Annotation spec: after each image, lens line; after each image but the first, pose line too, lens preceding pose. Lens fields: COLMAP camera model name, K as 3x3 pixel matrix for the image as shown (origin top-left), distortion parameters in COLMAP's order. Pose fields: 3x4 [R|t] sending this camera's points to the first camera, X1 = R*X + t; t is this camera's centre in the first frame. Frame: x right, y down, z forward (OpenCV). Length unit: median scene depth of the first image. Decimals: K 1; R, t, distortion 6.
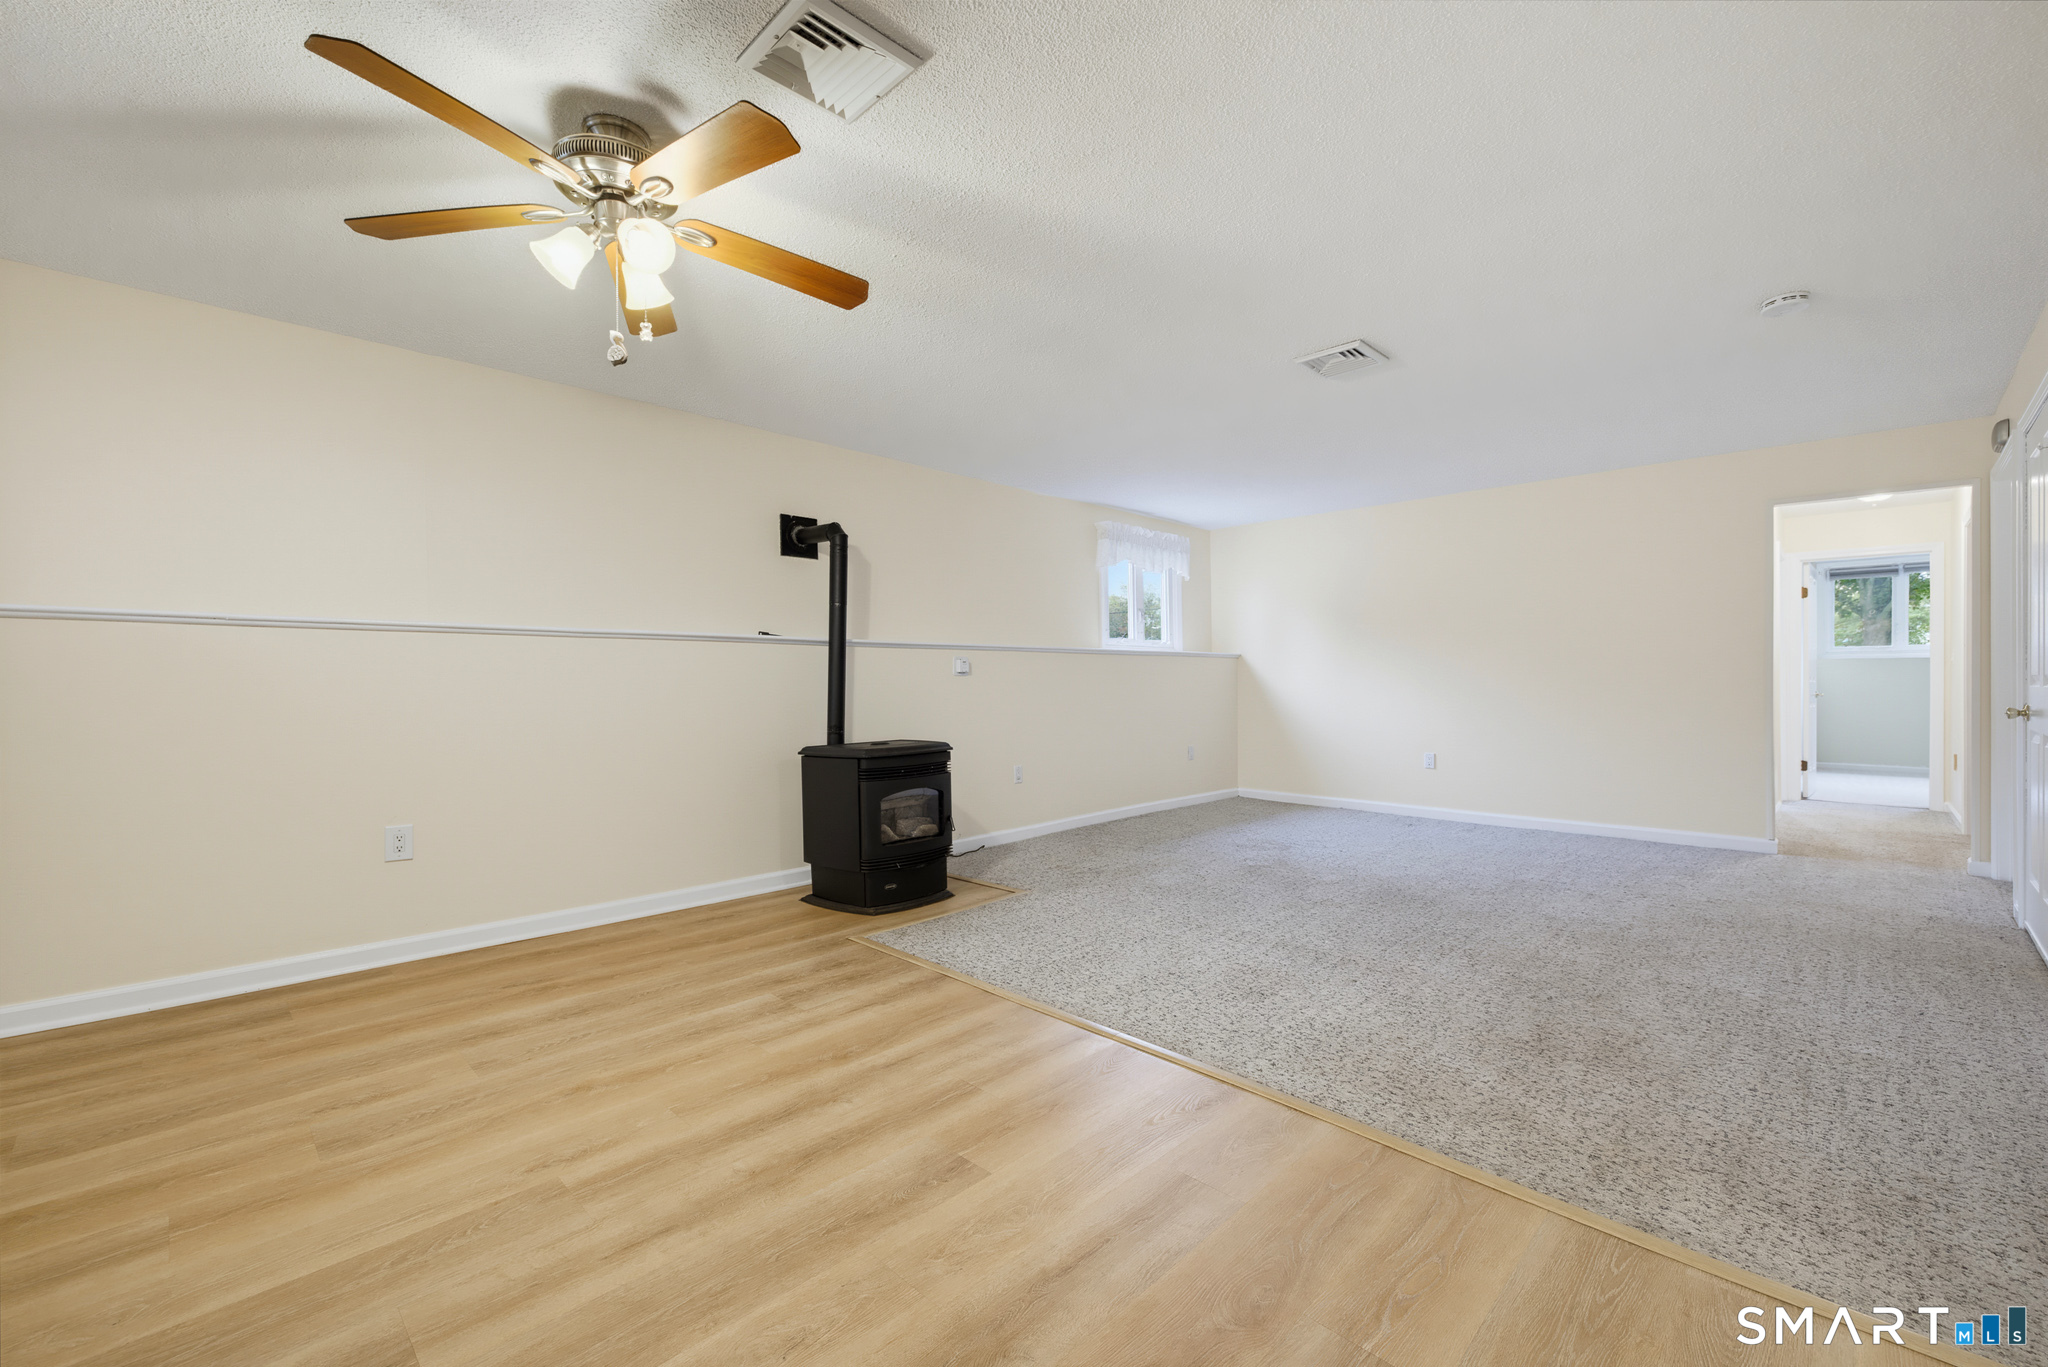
lens RADIAL K [[847.6, 0, 1024.0], [0, 847.6, 683.5], [0, 0, 1]] dist [0.001334, 0.000112]
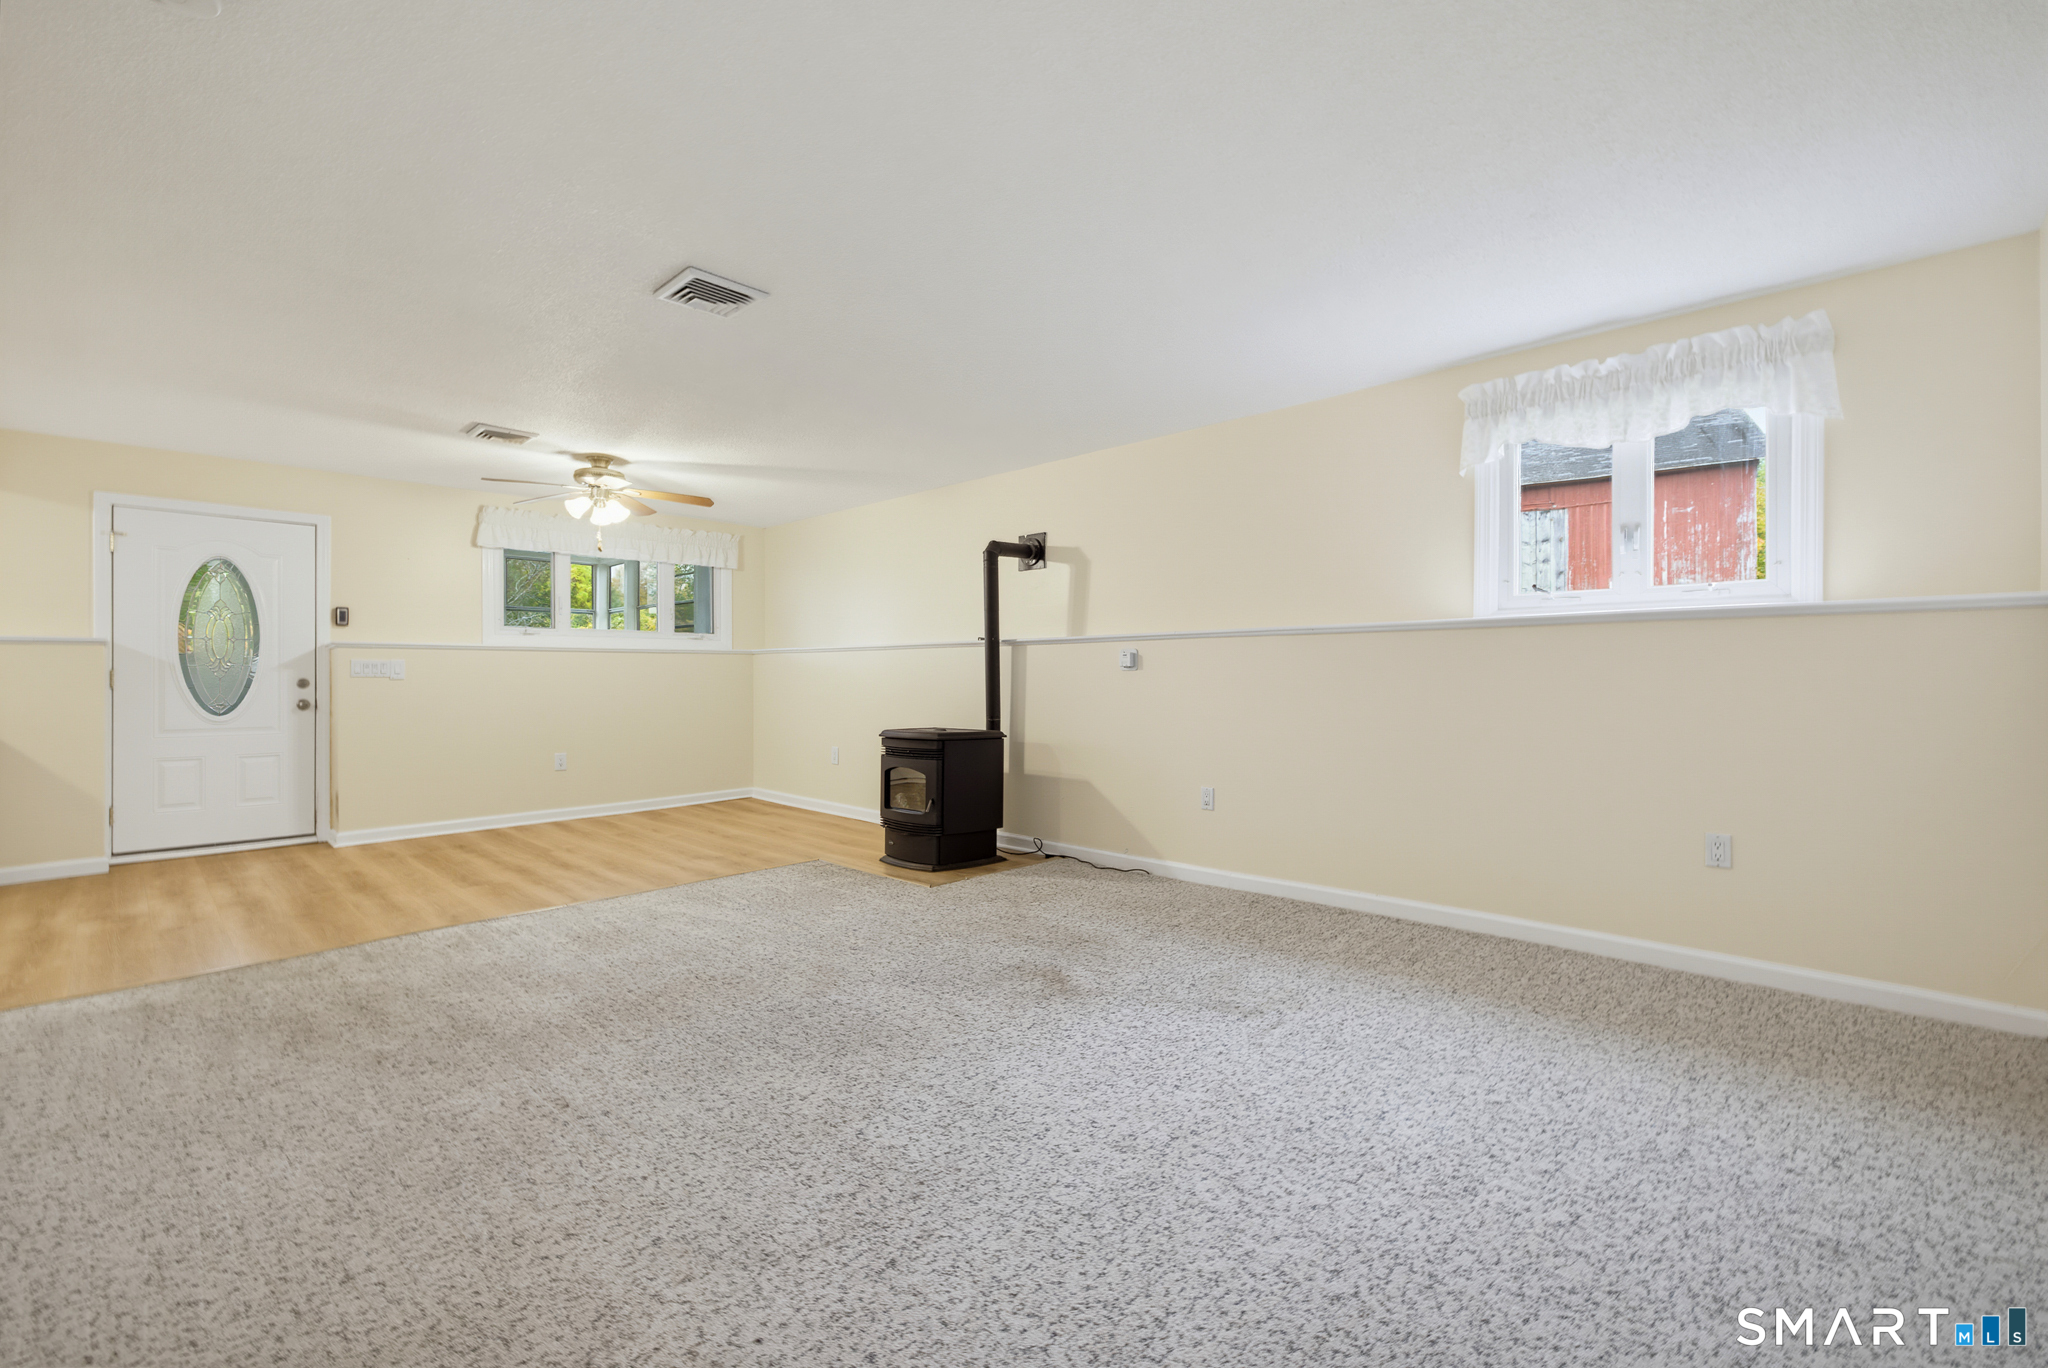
lens RADIAL K [[877.8, 0, 1015.2], [0, 877.8, 666.4], [0, 0, 1]] dist [0.004782, 0.000129]
pose [[0.002335, -0.005845, -0.999980, 0.984154], [0.001476, 0.999982, -0.005842, -0.008704], [0.999996, -0.001462, 0.002344, 1.033030]]
